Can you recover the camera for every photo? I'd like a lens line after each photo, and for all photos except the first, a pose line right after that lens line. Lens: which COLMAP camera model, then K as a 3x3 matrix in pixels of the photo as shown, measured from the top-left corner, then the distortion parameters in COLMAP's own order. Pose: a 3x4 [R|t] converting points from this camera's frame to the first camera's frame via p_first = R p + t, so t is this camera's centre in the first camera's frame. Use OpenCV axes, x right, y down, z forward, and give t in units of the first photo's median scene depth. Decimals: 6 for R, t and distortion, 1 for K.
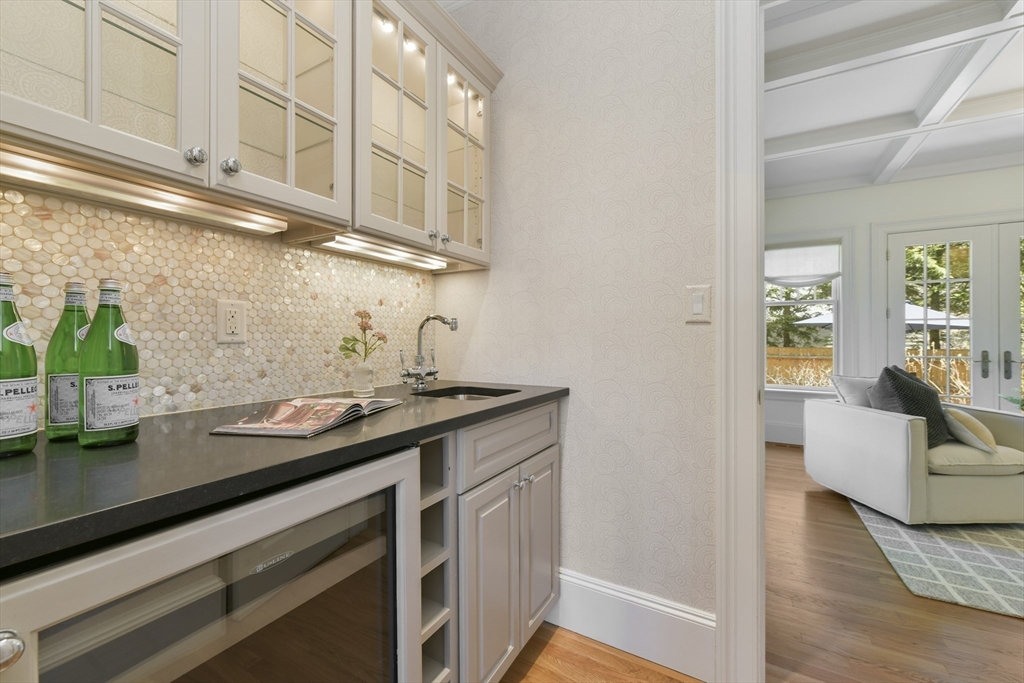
lens RADIAL K [[410.4, 0, 514.8], [0, 410.4, 340.0], [0, 0, 1]] dist [-0.004612, -0.000020]
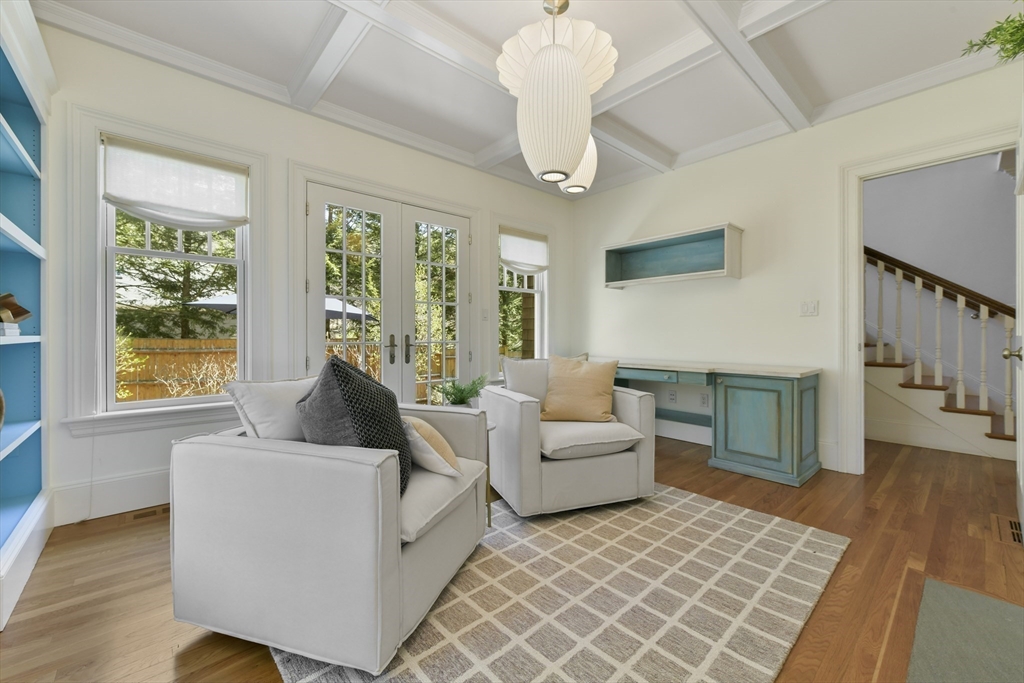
lens RADIAL K [[410.4, 0, 515.1], [0, 410.4, 333.0], [0, 0, 1]] dist [-0.004612, -0.000020]
pose [[0.315495, 0.002147, 0.948925, 0.304112], [-0.000359, 0.999998, -0.002143, 0.021533], [-0.948927, 0.000335, 0.315495, 0.380866]]
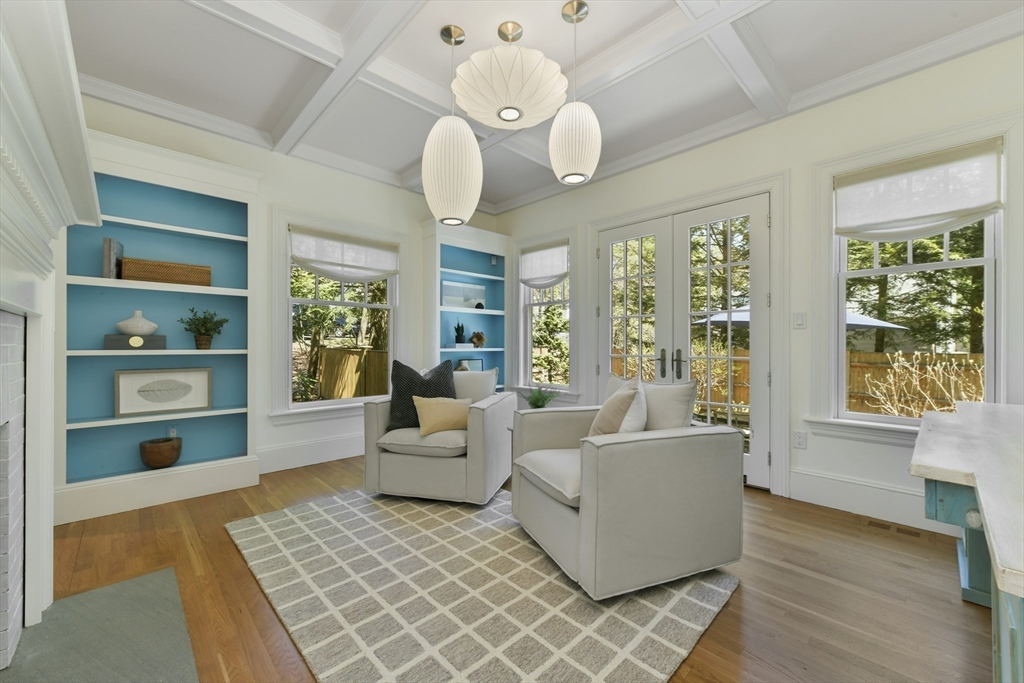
lens RADIAL K [[410.4, 0, 530.4], [0, 410.4, 350.9], [0, 0, 1]] dist [-0.004612, -0.000020]
pose [[0.962946, 0.001029, -0.269692, 0.976636], [0.003774, 0.999843, 0.017290, 0.011248], [0.269668, -0.017667, 0.962791, -0.009107]]
